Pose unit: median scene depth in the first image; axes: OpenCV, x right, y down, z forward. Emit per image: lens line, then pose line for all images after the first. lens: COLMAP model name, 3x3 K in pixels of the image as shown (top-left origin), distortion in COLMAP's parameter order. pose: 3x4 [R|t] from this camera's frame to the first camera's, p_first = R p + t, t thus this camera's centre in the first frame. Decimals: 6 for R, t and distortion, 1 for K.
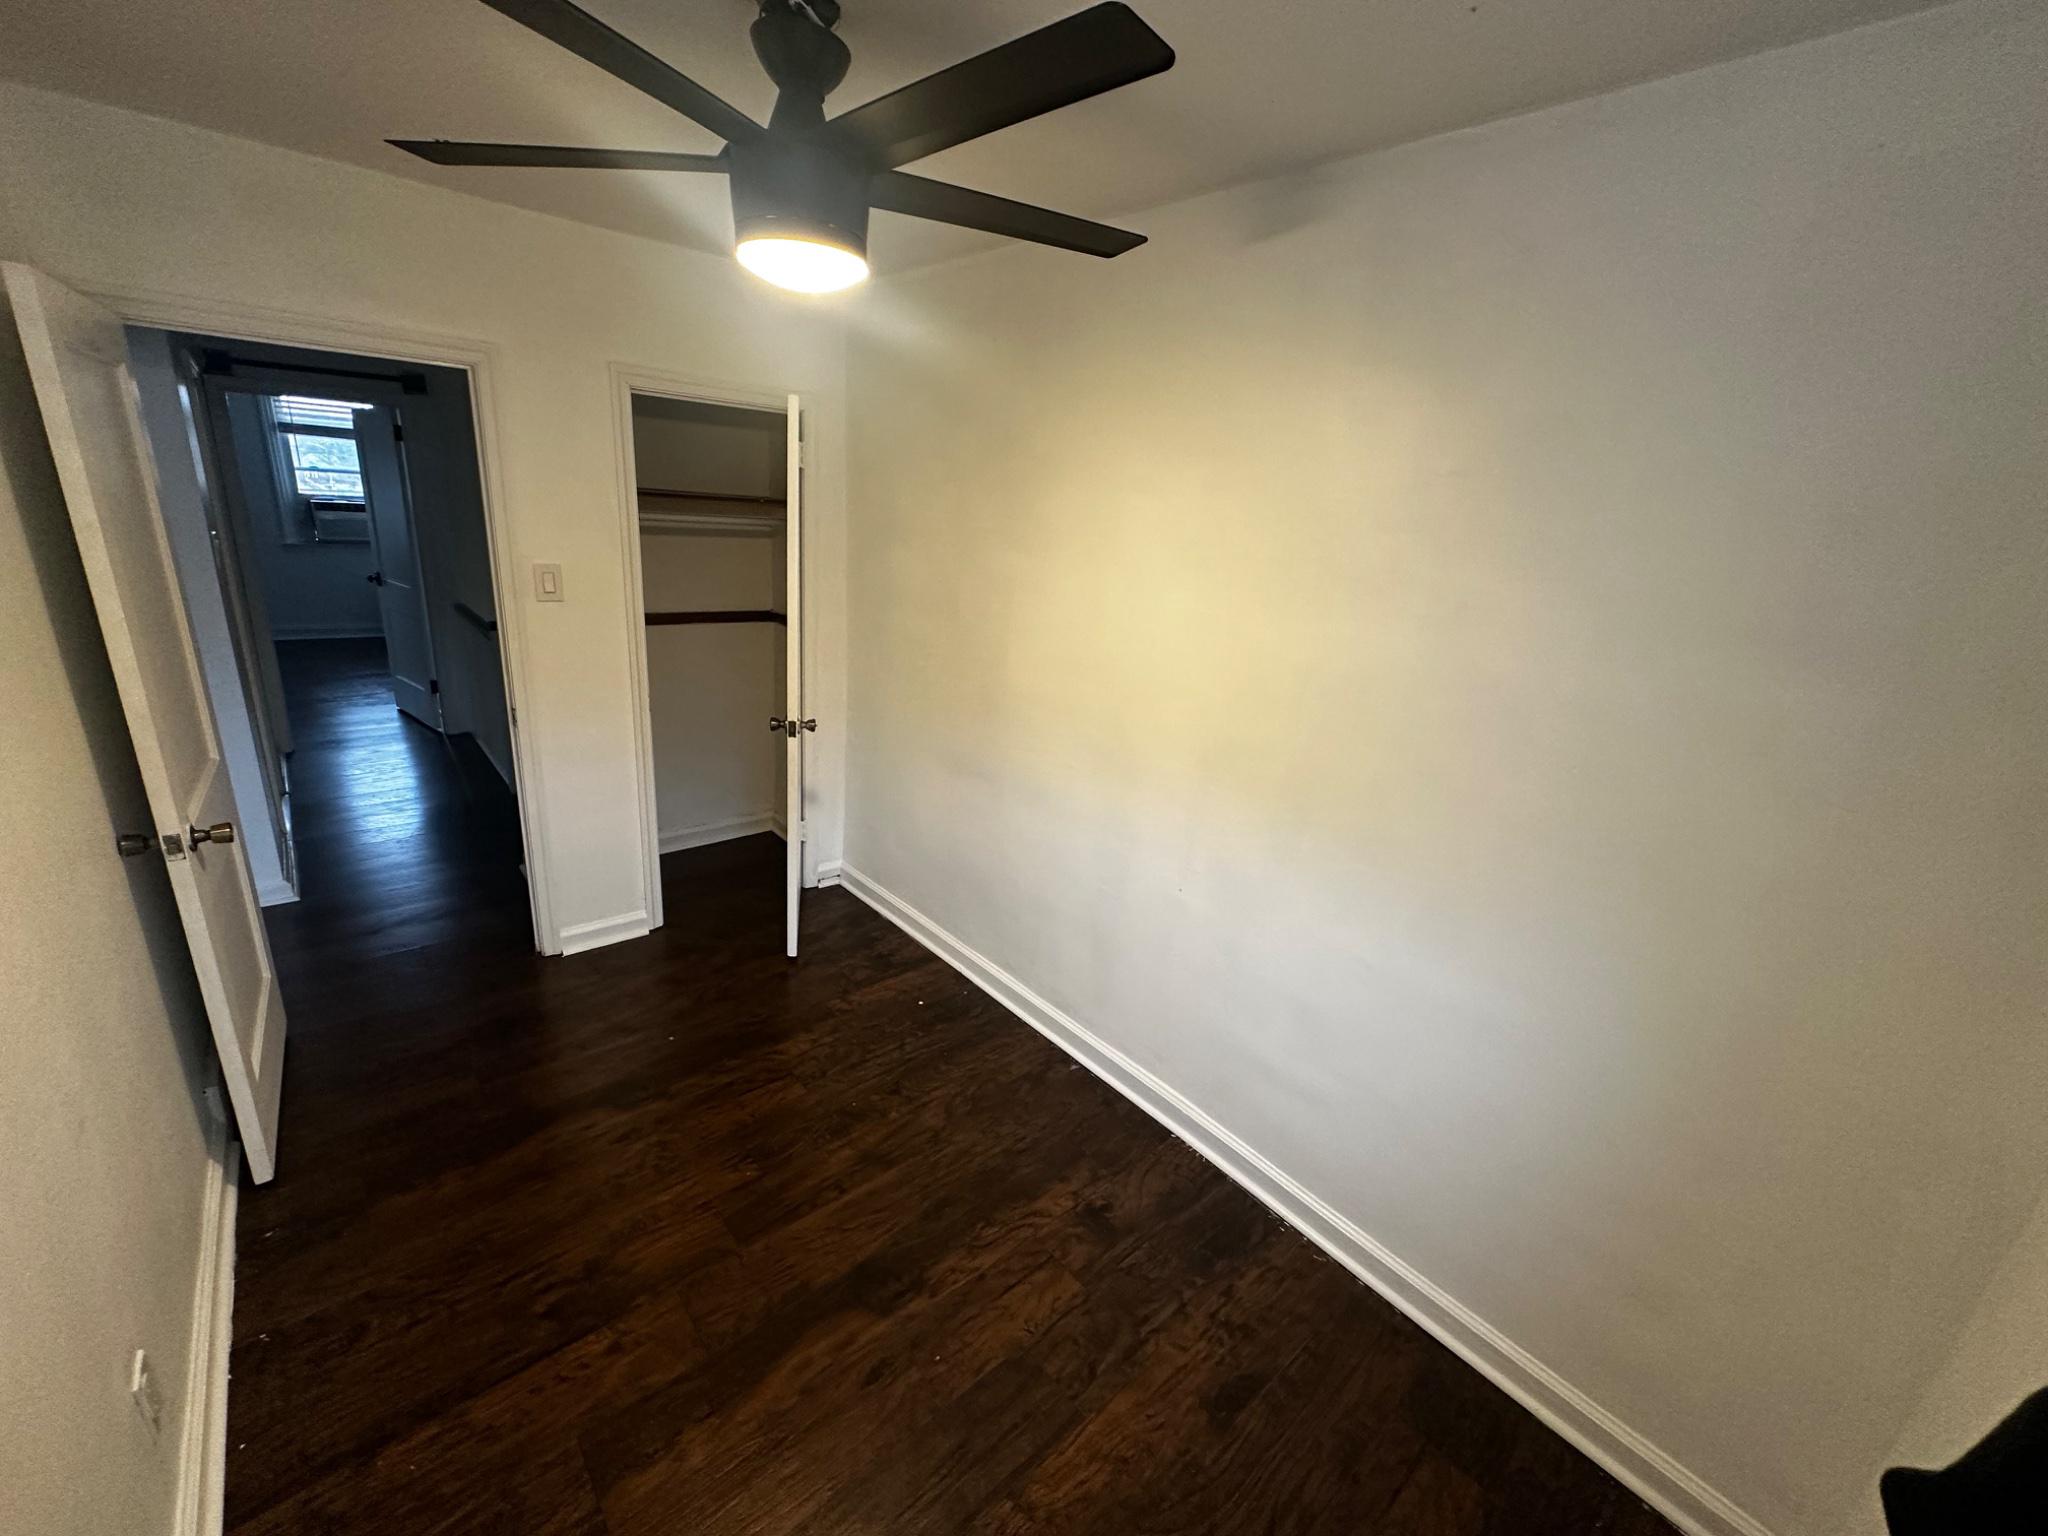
lens RADIAL K [[815.0, 0, 1026.6], [0, 815.0, 769.2], [0, 0, 1]] dist [-0.000311, 0.000347]
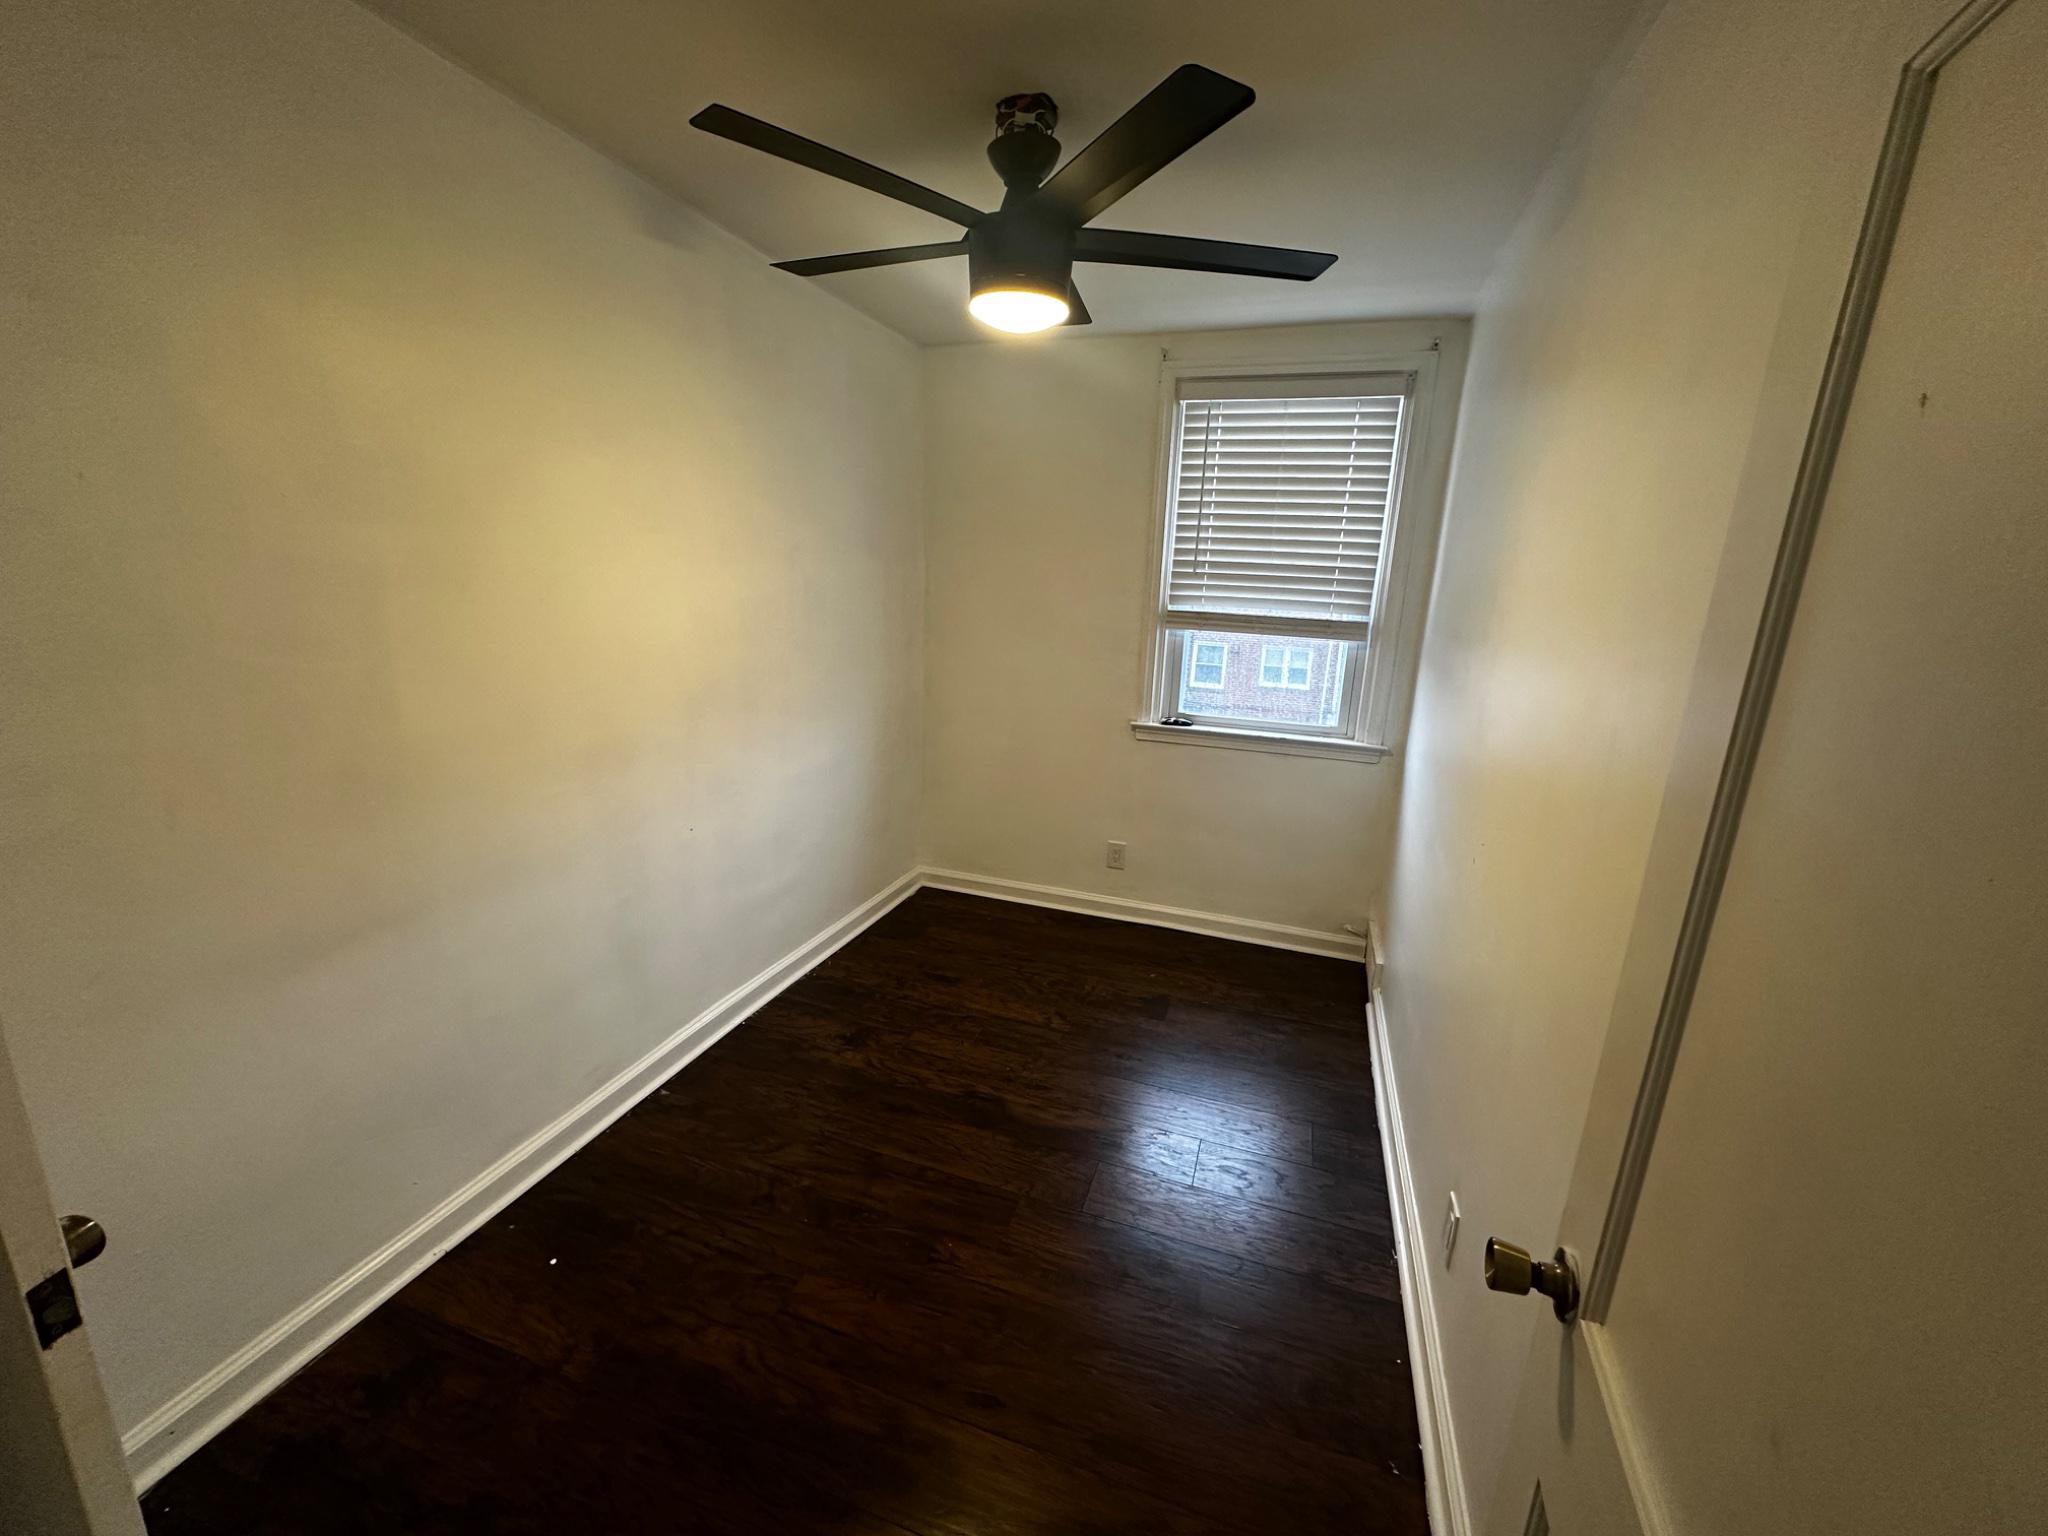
lens RADIAL K [[815.0, 0, 1029.0], [0, 815.0, 771.5], [0, 0, 1]] dist [-0.000311, 0.000347]
pose [[-0.500677, -0.302441, 0.811081, -0.973914], [0.182412, 0.879076, 0.440398, -0.344035], [-0.846196, 0.368448, -0.384964, 1.104870]]
